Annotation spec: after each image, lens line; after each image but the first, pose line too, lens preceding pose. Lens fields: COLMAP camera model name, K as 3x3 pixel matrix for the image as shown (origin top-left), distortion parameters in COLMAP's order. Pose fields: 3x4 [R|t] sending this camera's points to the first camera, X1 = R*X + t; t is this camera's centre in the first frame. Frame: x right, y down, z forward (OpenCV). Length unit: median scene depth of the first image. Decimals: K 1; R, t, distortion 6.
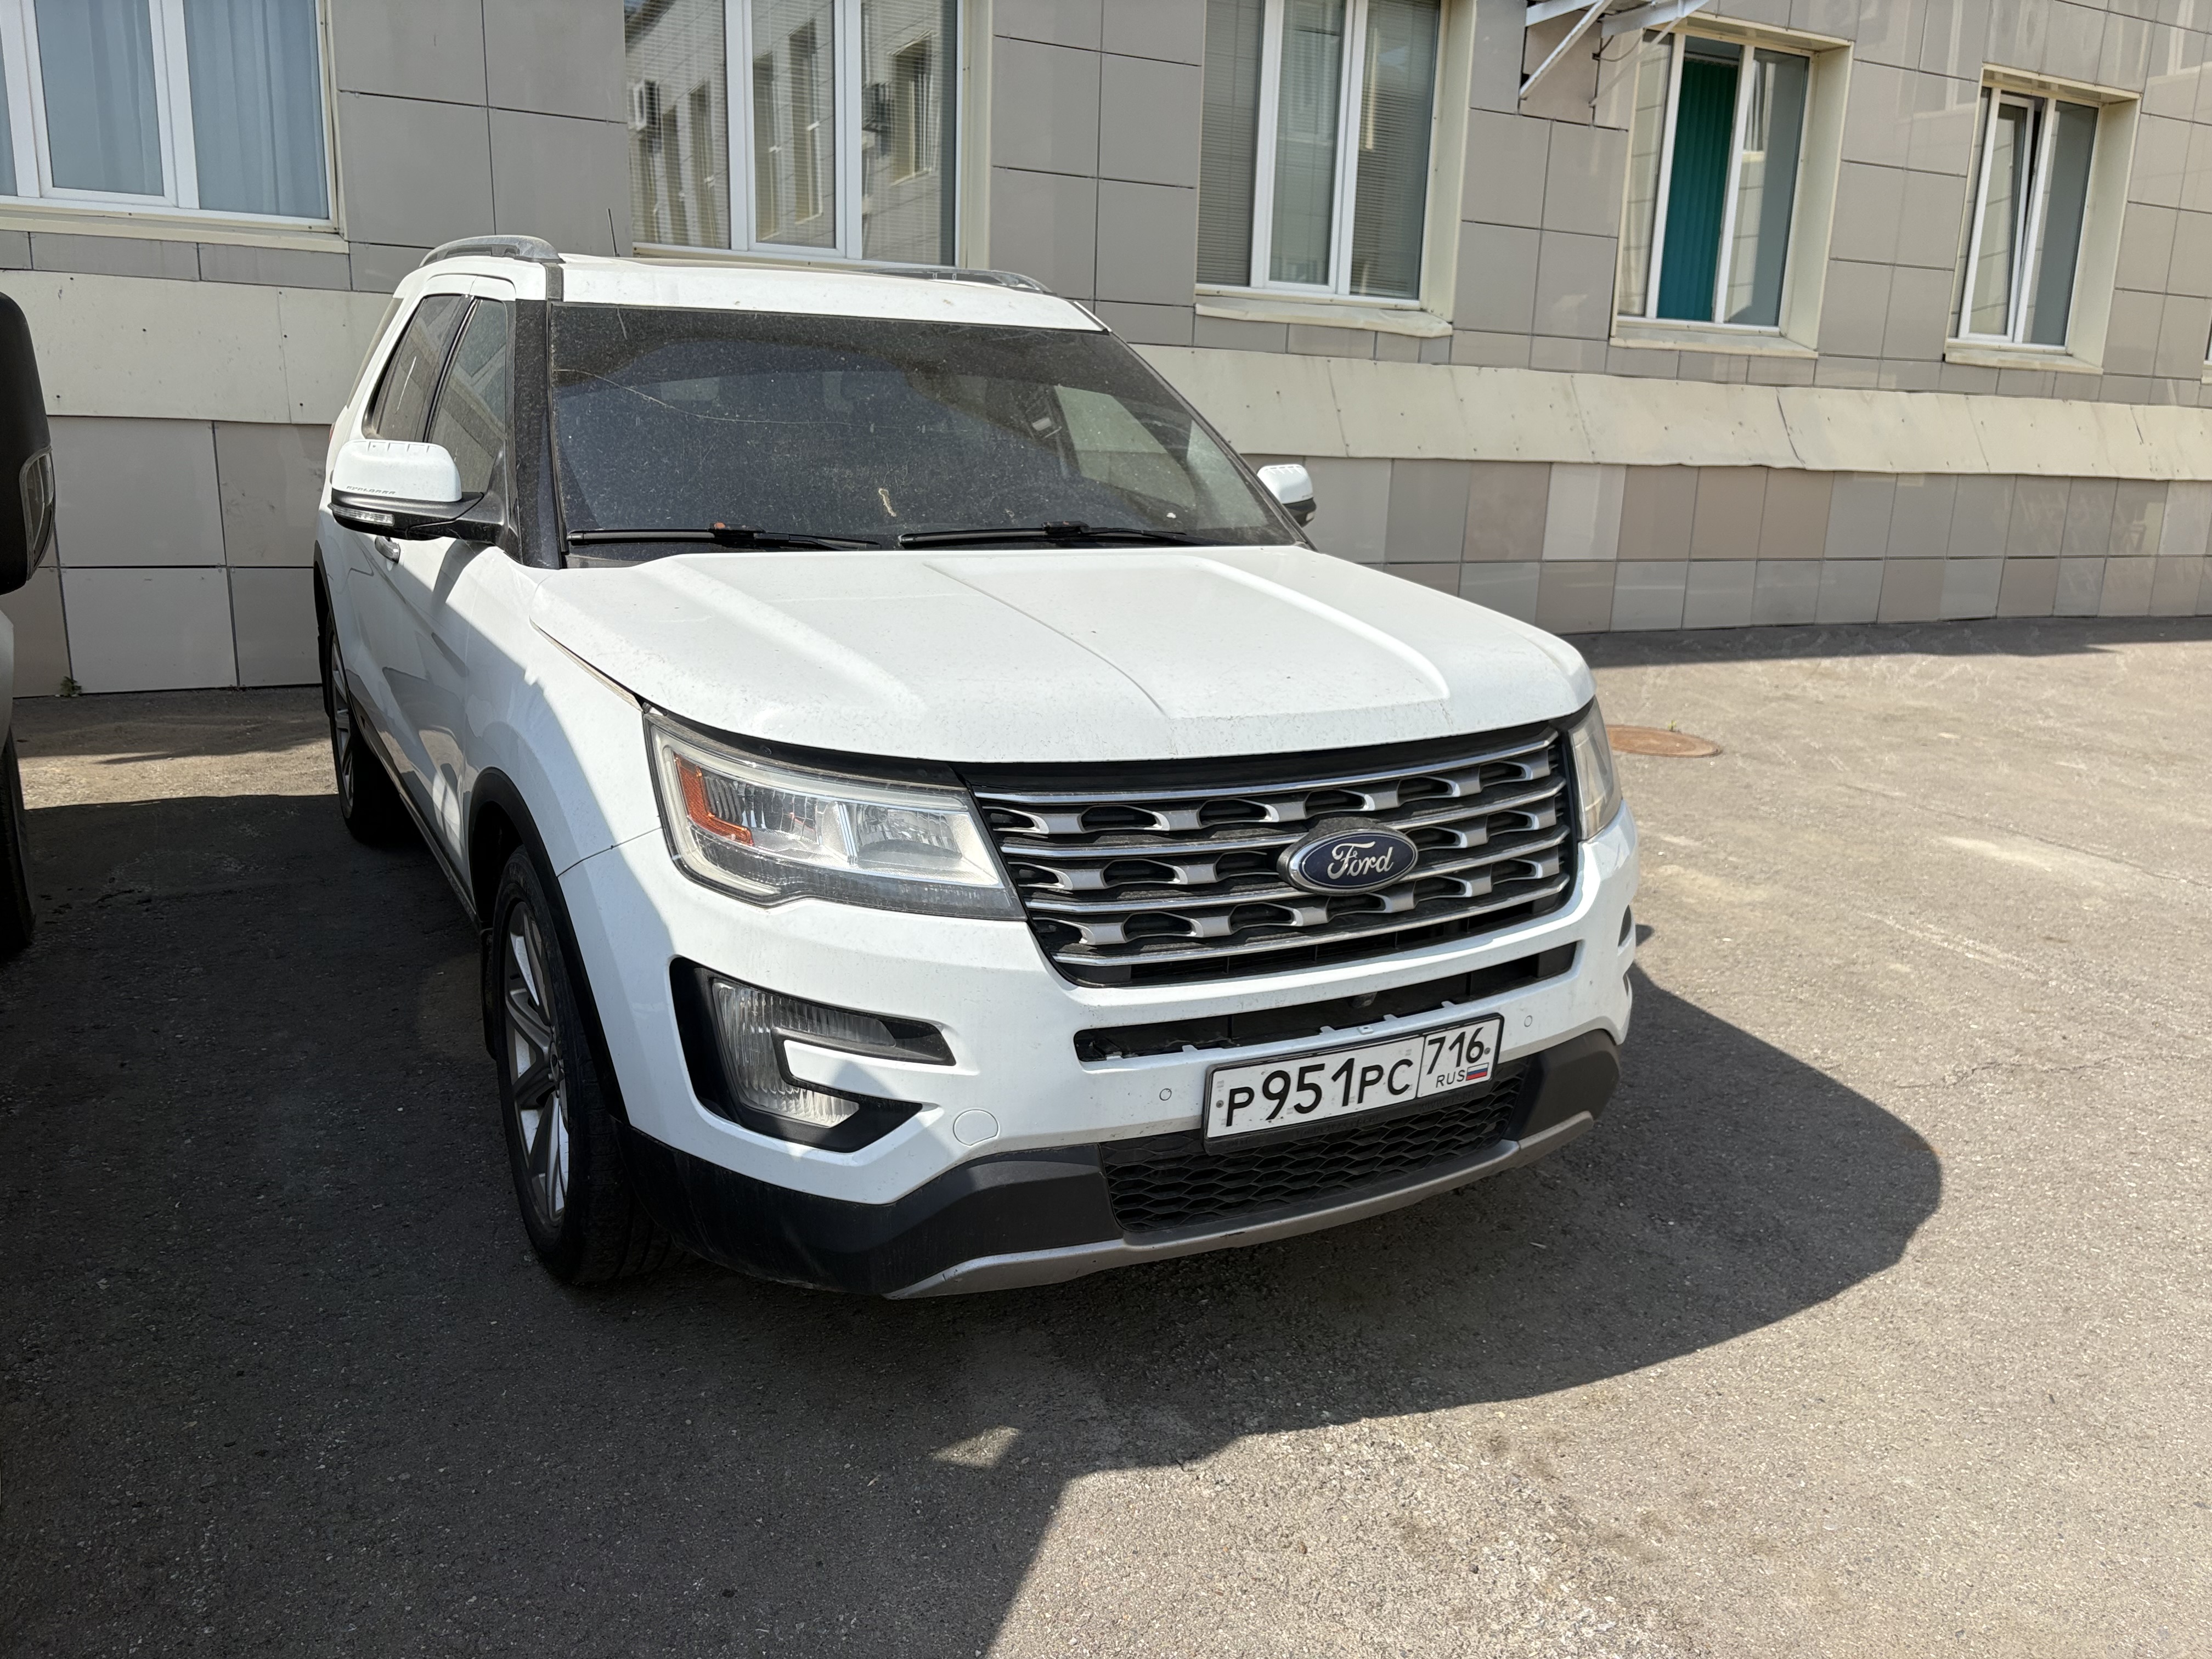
lens RADIAL K [[1680.2, 0, 1106.0], [0, 1680.2, 829.5], [0, 0, 1]] dist [0.033523, 0.000942]
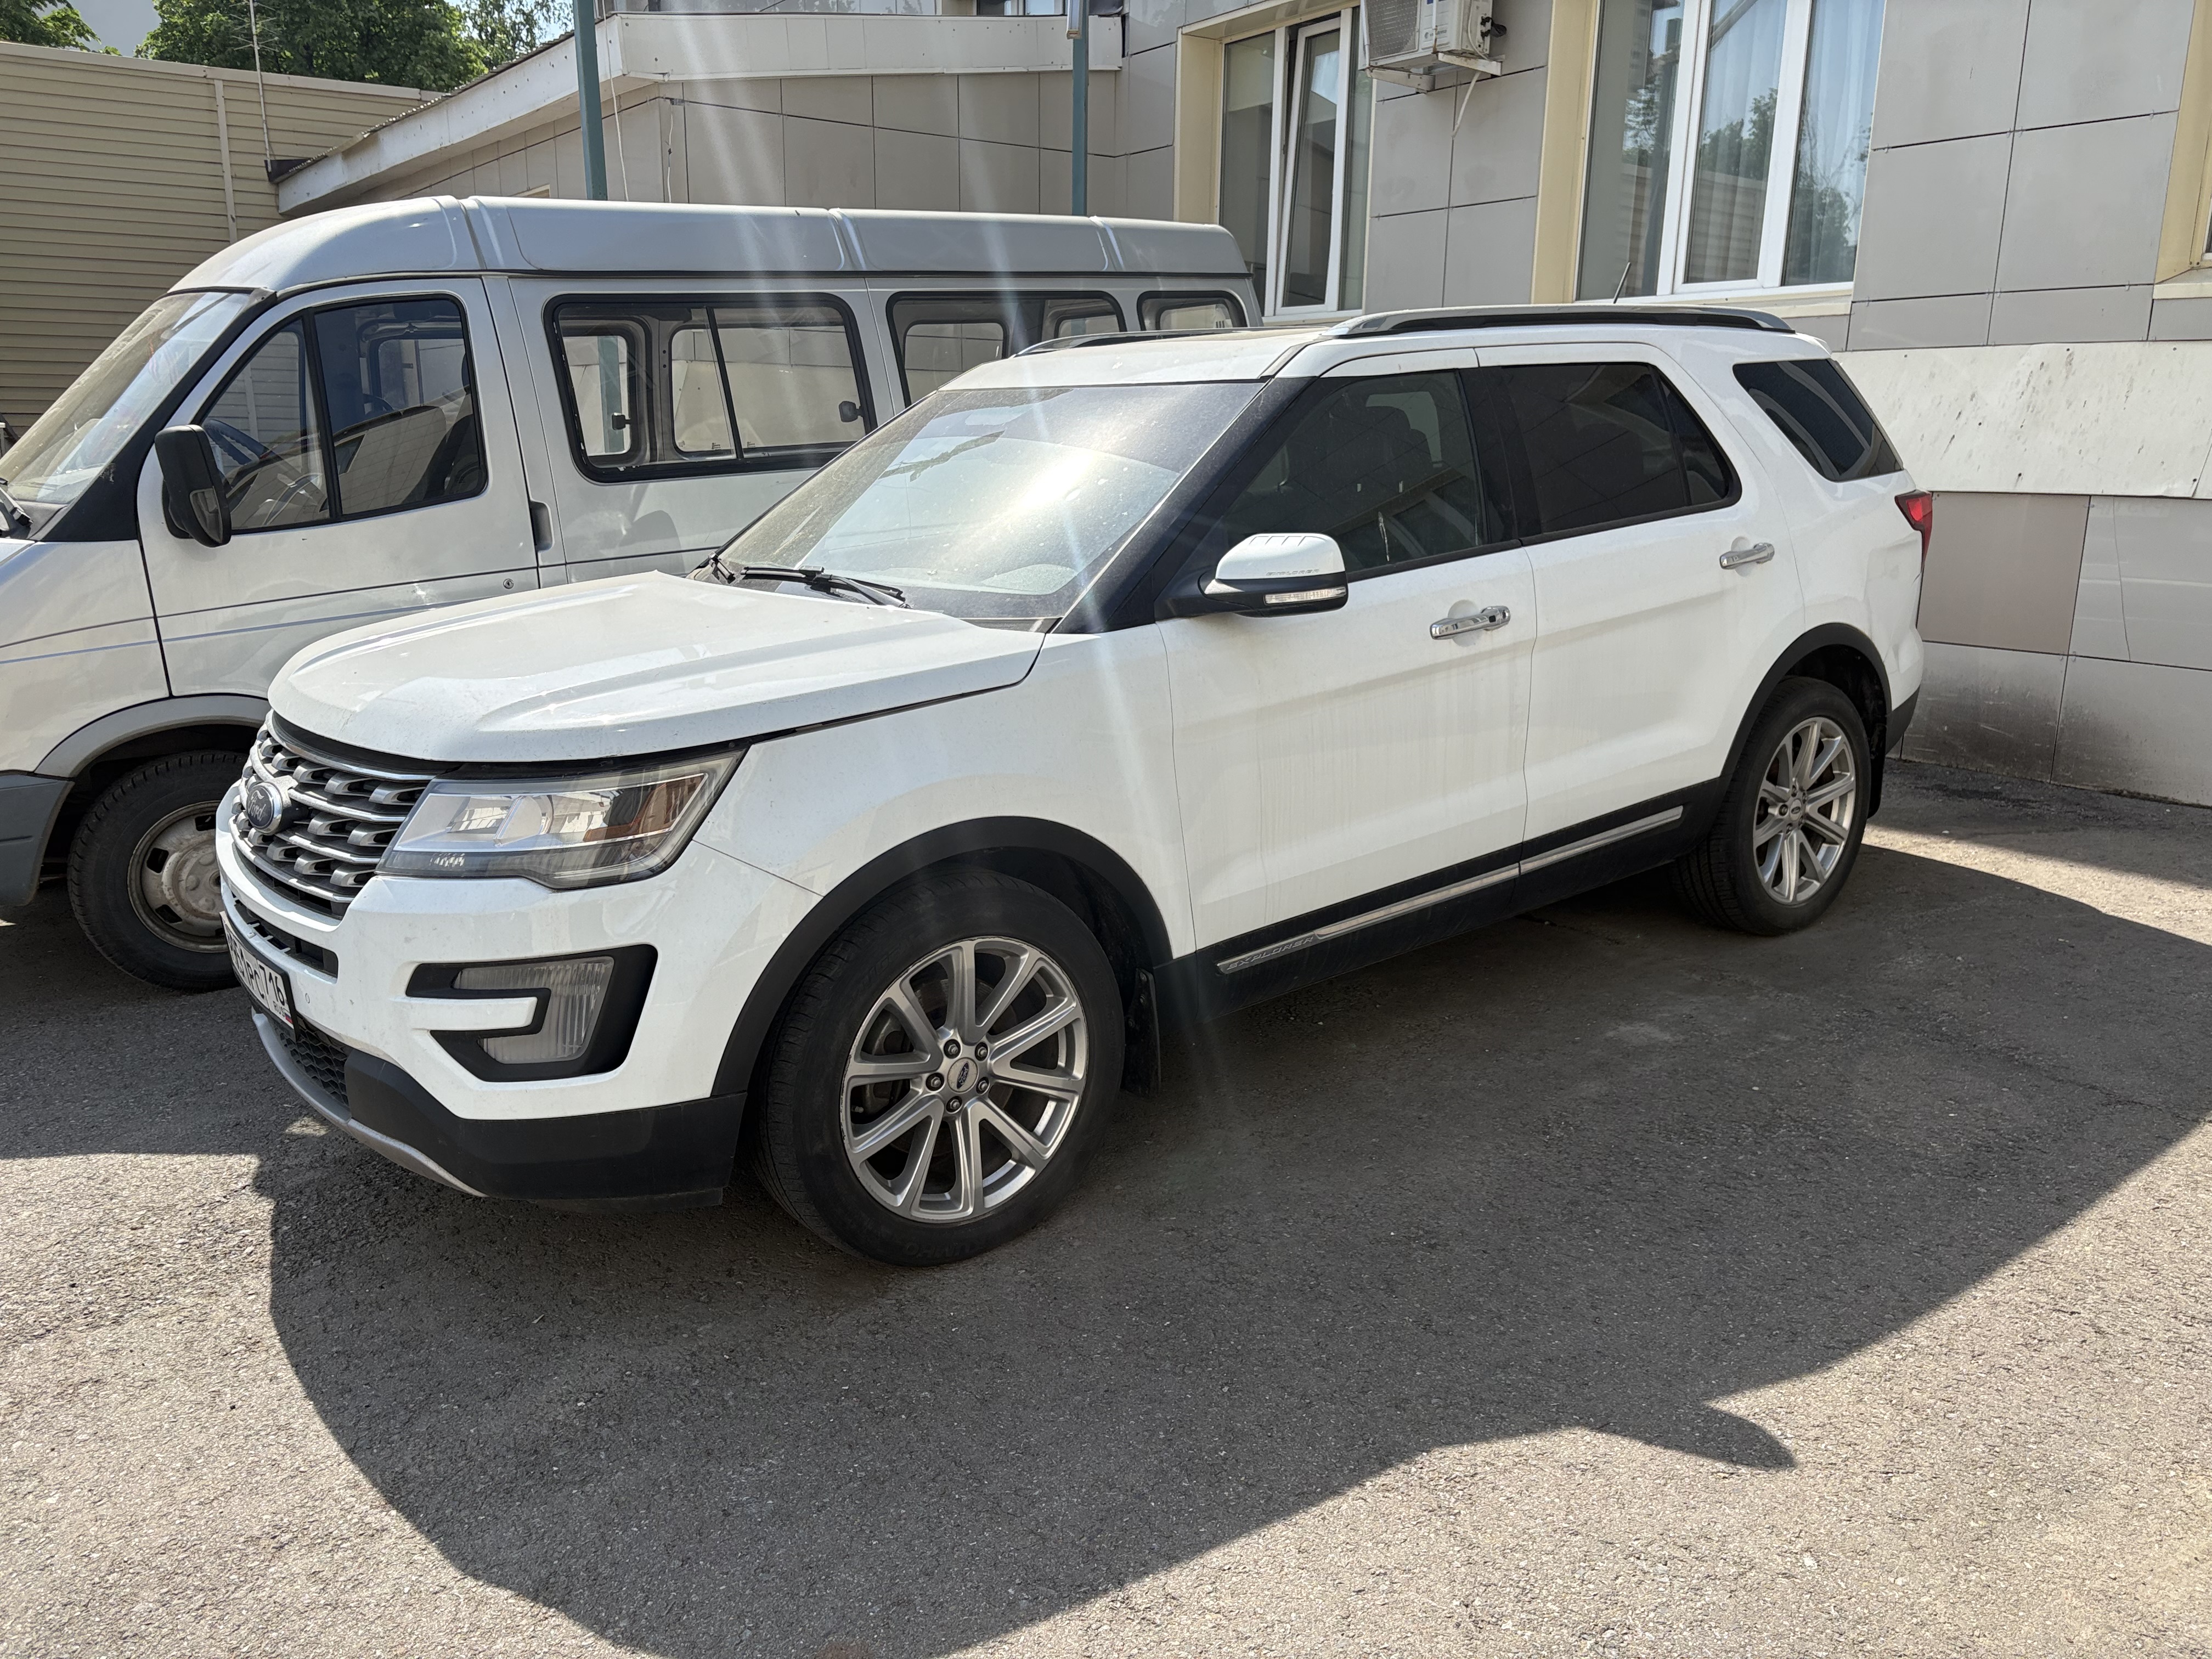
lens RADIAL K [[1680.2, 0, 1106.0], [0, 1680.2, 829.5], [0, 0, 1]] dist [0.033523, 0.000942]
pose [[0.148270, 0.196044, -0.969321, 1.208234], [-0.227511, 0.960627, 0.159485, -0.256002], [0.962421, 0.196884, 0.187035, 1.095005]]
